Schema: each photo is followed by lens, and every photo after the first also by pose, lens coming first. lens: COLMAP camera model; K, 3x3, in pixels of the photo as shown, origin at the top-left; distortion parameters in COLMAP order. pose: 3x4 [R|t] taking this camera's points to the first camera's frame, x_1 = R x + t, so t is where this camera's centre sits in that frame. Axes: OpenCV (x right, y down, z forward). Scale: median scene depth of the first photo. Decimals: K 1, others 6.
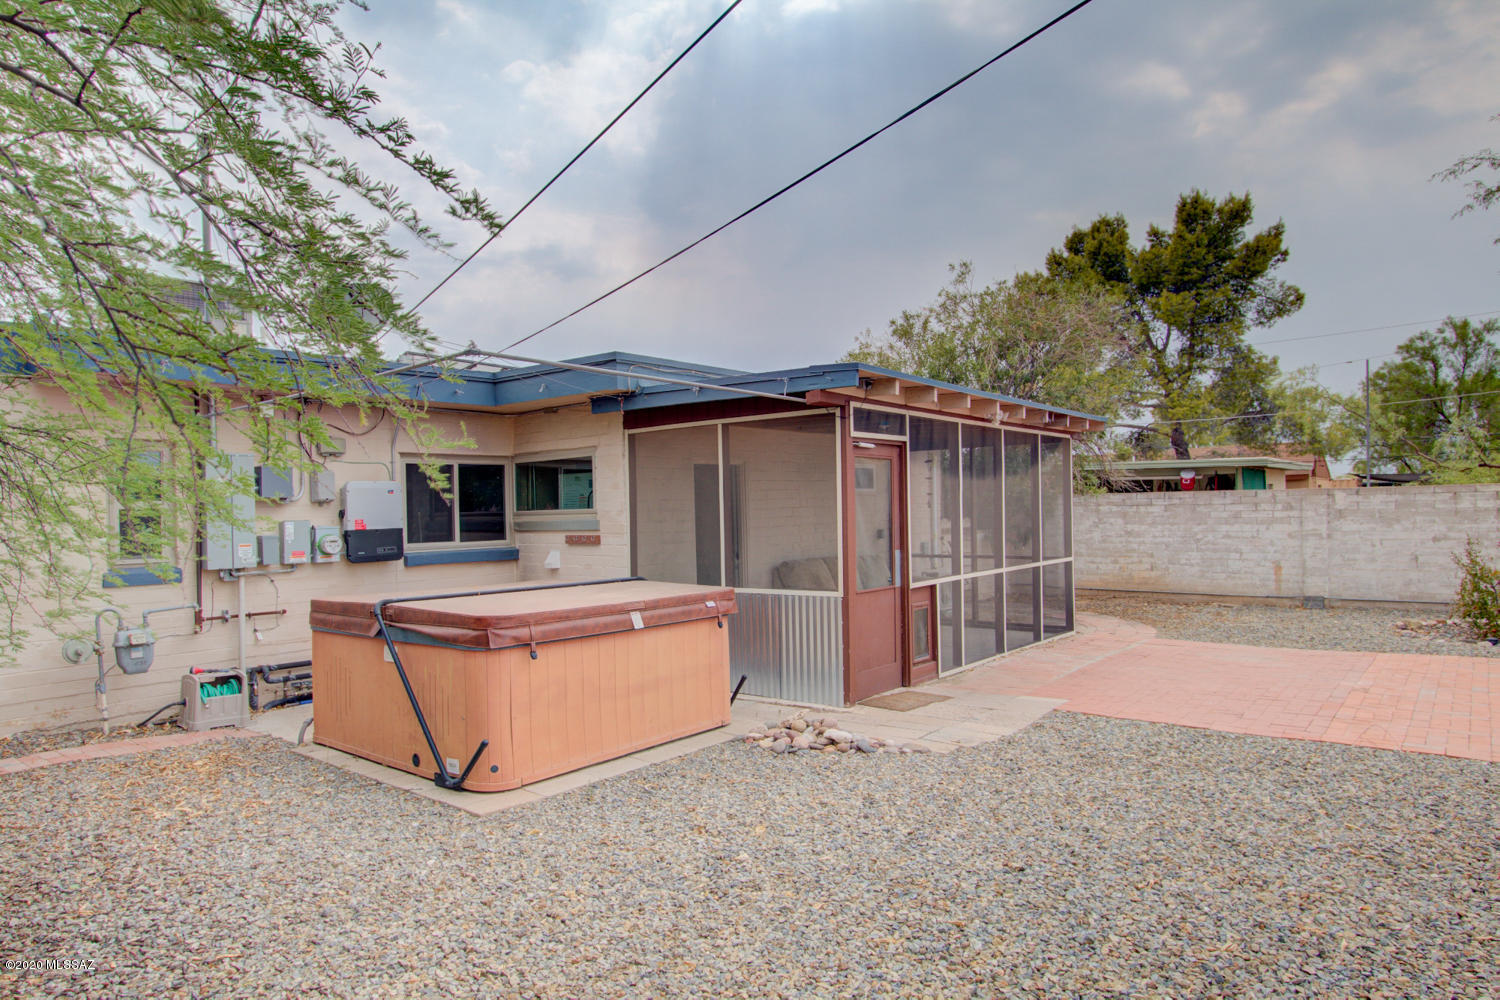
lens RADIAL K [[889.2, 0, 741.5], [0, 889.2, 508.0], [0, 0, 1]] dist [-0.009074, -0.001326]
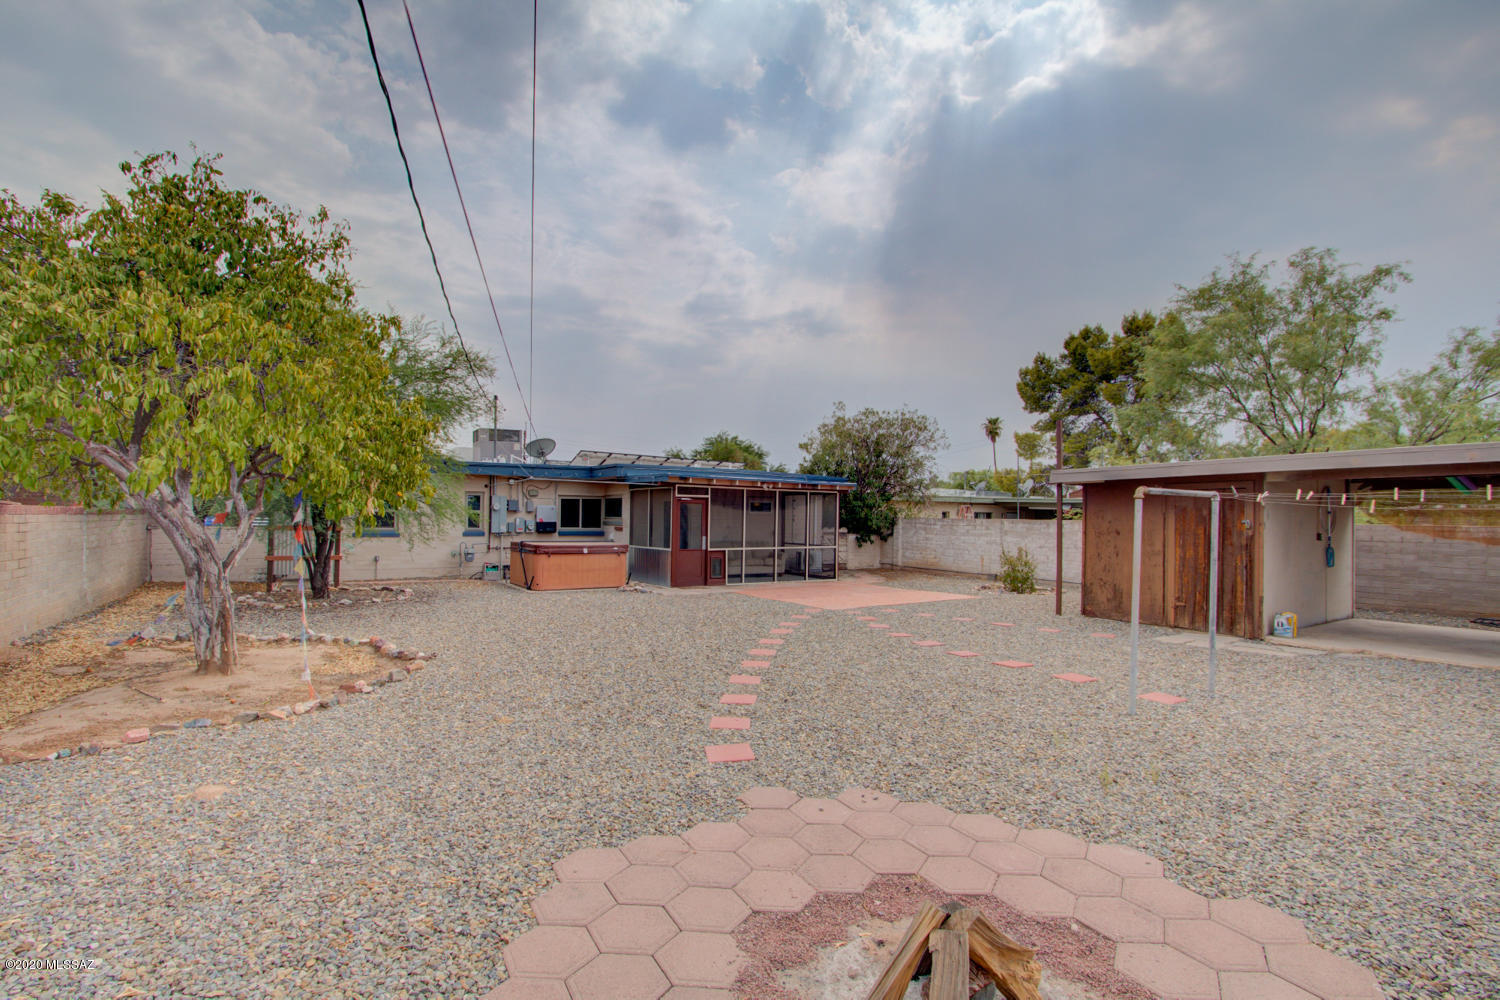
lens RADIAL K [[688.7, 0, 723.5], [0, 688.7, 522.0], [0, 0, 1]] dist [-0.012789, 0.001652]
pose [[0.948596, 0.037430, -0.314267, 0.886157], [-0.032637, 0.999257, 0.020501, -0.043258], [0.314801, -0.009190, 0.949113, -0.997459]]
